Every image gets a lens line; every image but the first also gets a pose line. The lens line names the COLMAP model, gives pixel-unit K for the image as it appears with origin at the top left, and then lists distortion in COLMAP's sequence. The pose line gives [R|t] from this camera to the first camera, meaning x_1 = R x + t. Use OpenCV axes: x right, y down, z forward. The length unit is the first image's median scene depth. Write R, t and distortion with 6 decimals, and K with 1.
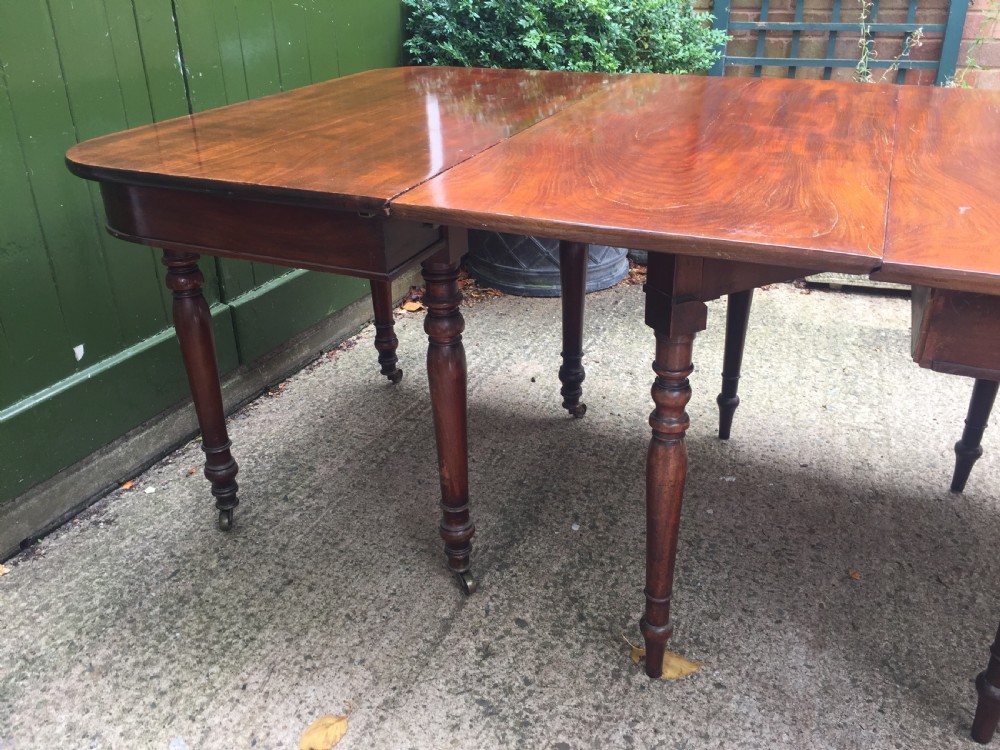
lens RADIAL K [[855.9, 0, 512.3], [0, 855.9, 365.5], [0, 0, 1]] dist [0.077199, -0.108853]
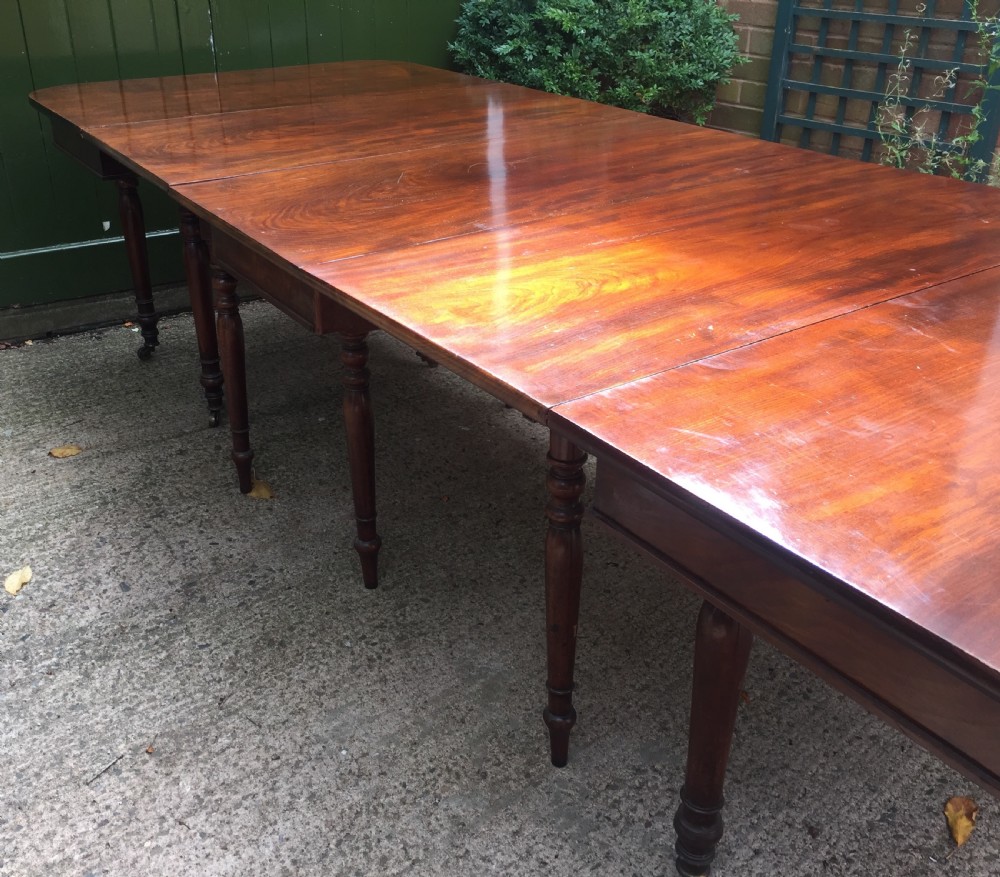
lens RADIAL K [[1007.4, 0, 448.3], [0, 1007.4, 436.3], [0, 0, 1]] dist [0.032280, 0.000000]
pose [[0.823624, 0.271470, -0.497944, 1.049214], [-0.256700, 0.961354, 0.099518, 0.010419], [0.505717, 0.045857, 0.861480, -0.239153]]
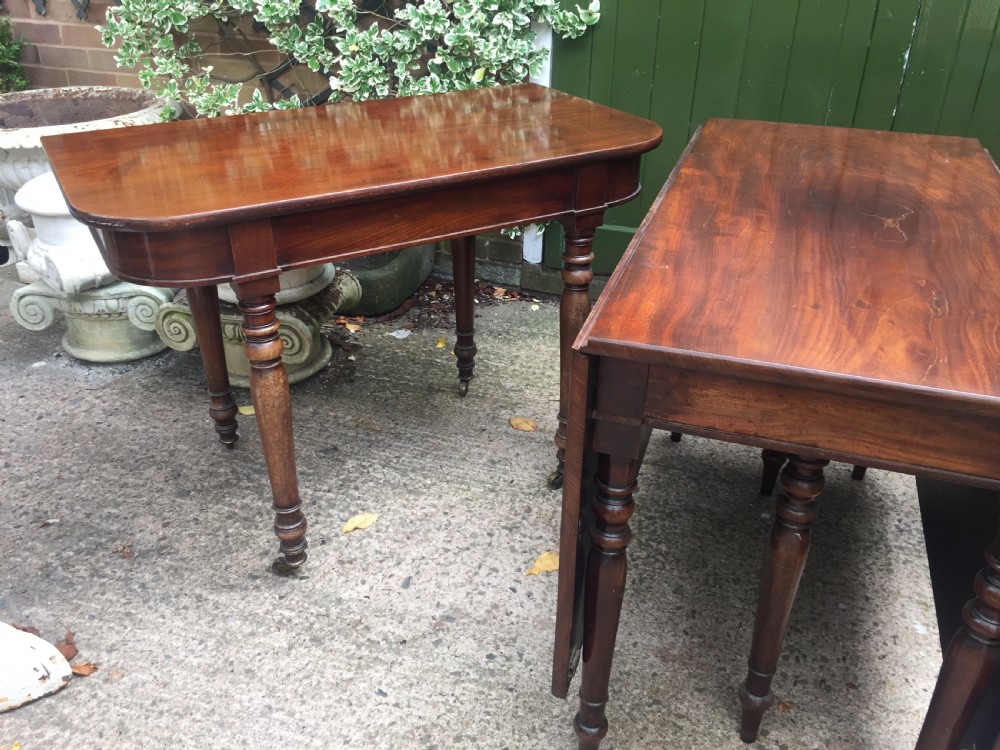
lens RADIAL K [[855.9, 0, 503.0], [0, 855.9, 376.9], [0, 0, 1]] dist [0.077199, -0.108853]
pose [[0.078955, 0.492486, -0.866732, 0.947330], [-0.457313, 0.790456, 0.407486, -0.256351], [0.885794, 0.364195, 0.287630, 0.337073]]
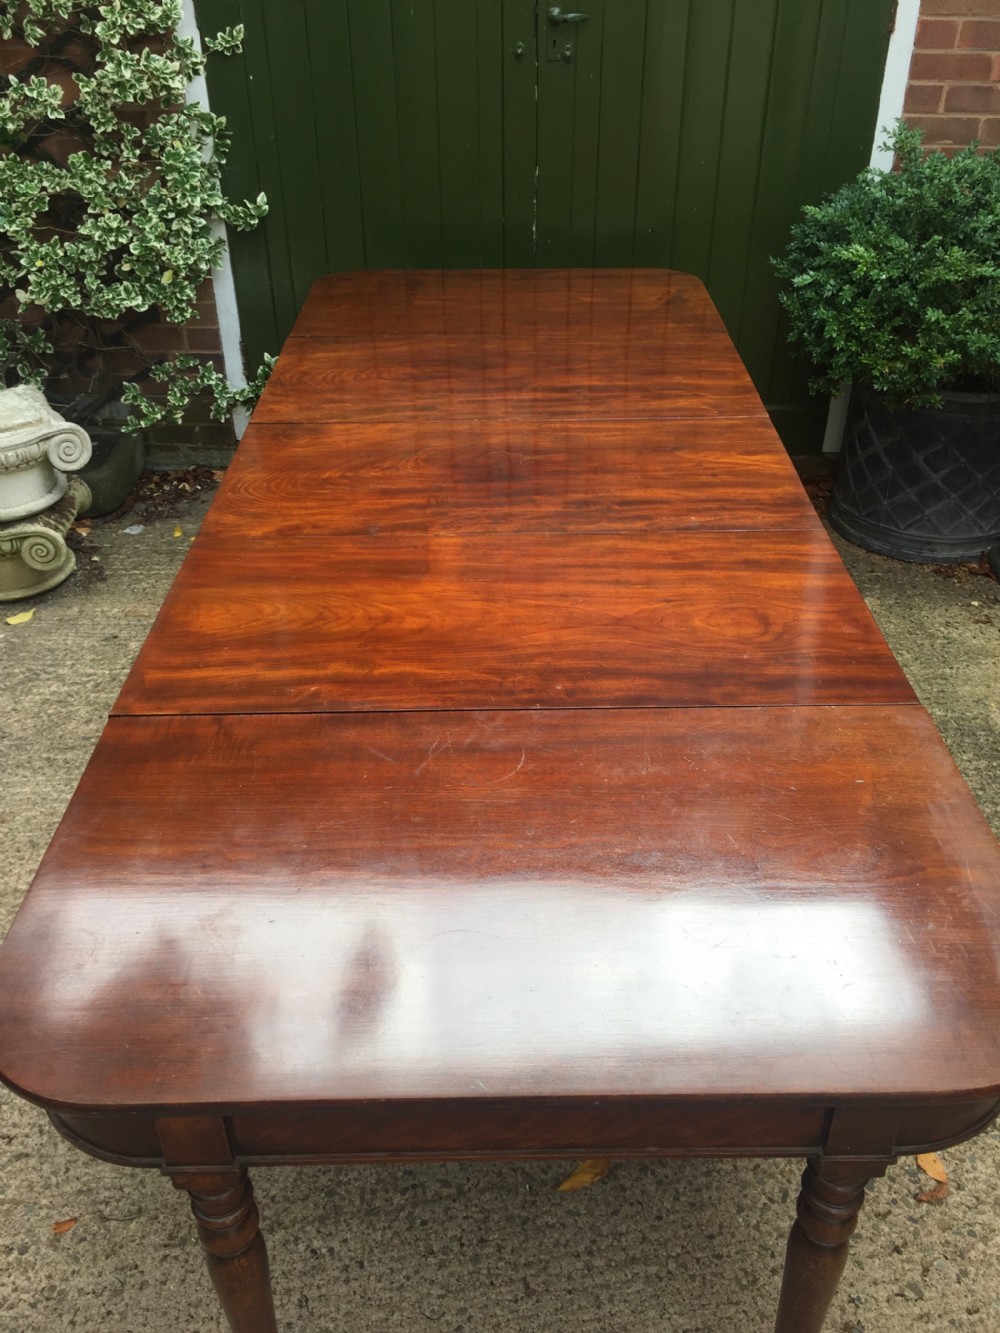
lens RADIAL K [[1140.9, 0, 511.1], [0, 1140.9, 672.7], [0, 0, 1]] dist [0.077199, -0.108853]
pose [[0.391956, 0.528383, -0.753115, 1.617334], [-0.410649, 0.833024, 0.370726, -0.475959], [0.823248, 0.163958, 0.543489, 0.034229]]
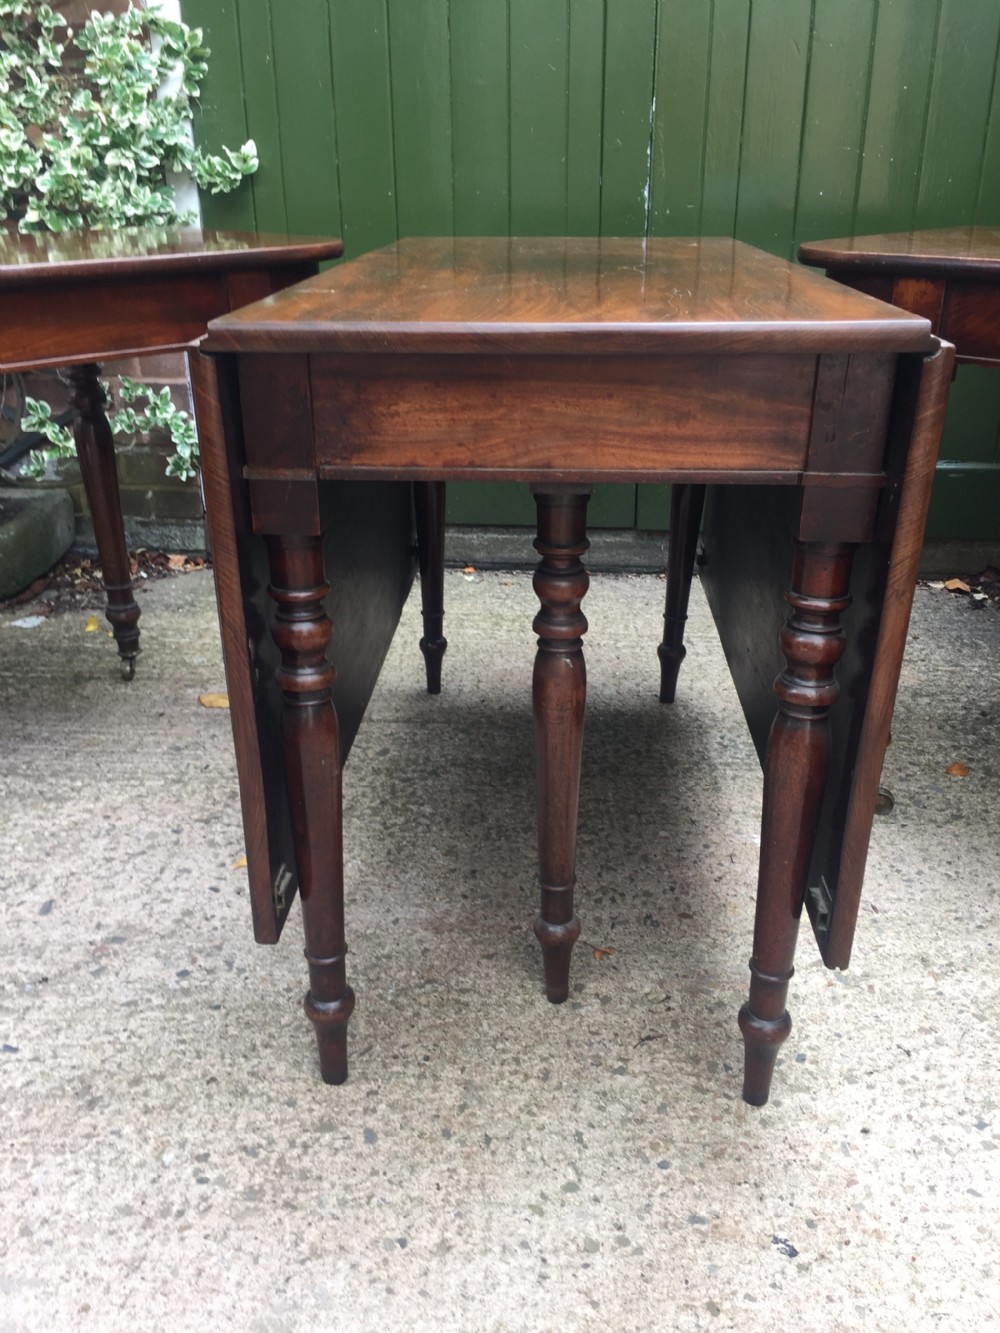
lens RADIAL K [[1140.9, 0, 497.8], [0, 1140.9, 677.8], [0, 0, 1]] dist [0.077199, -0.108853]
pose [[0.333881, 0.386673, -0.859655, 0.997242], [-0.415790, 0.878886, 0.233834, -0.110471], [0.845956, 0.279364, 0.454218, 0.456686]]
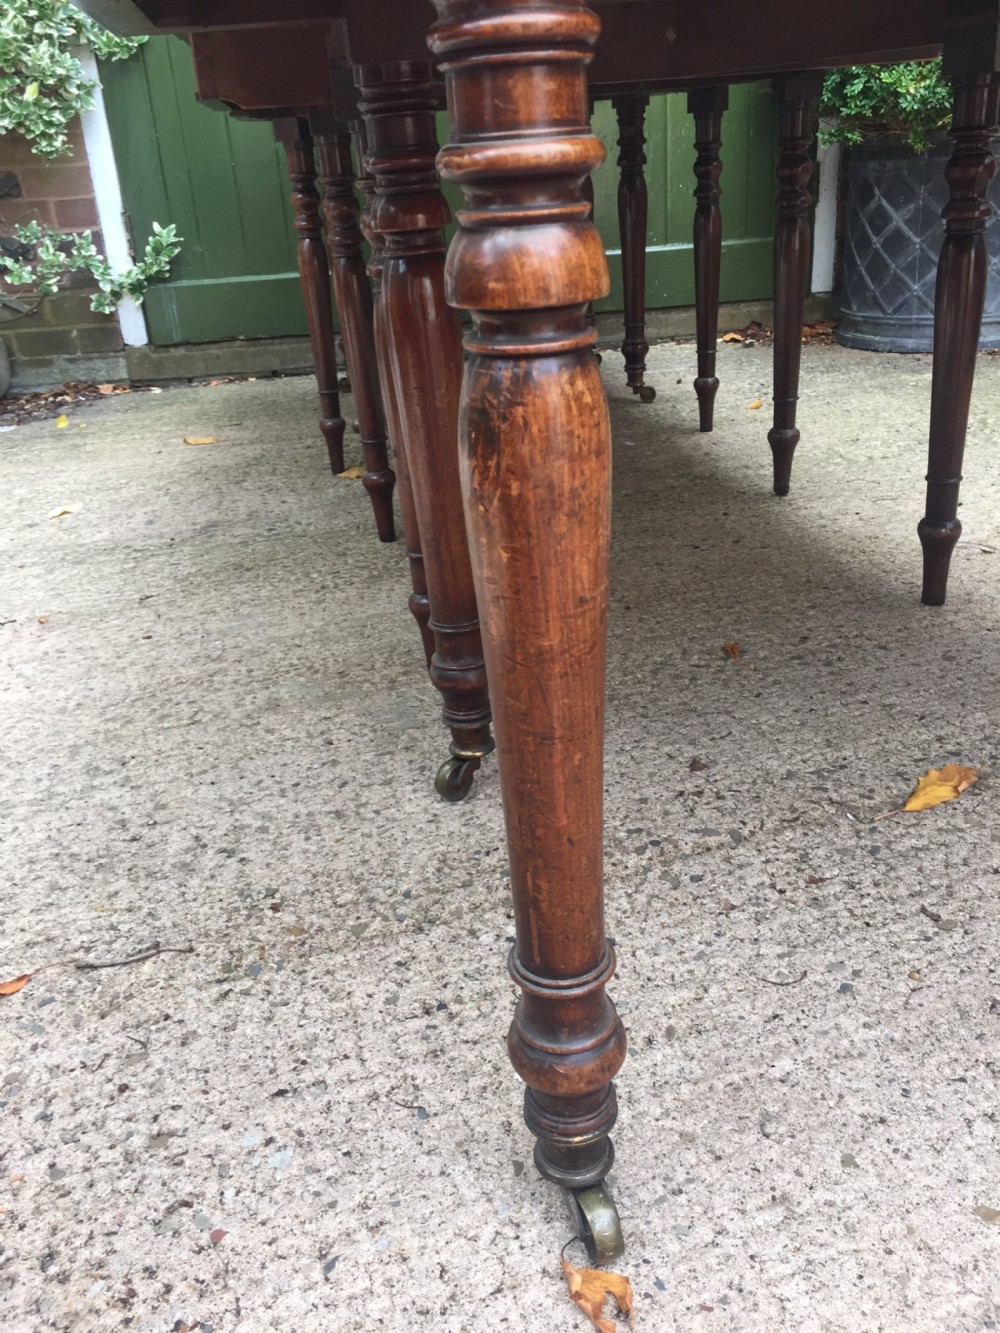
lens RADIAL K [[1140.9, 0, 511.6], [0, 1140.9, 679.6], [0, 0, 1]] dist [0.077199, -0.108853]
pose [[0.534877, 0.333964, -0.776128, 1.413157], [-0.324548, 0.929310, 0.176212, 0.215928], [0.780112, 0.157639, 0.605454, 0.195764]]
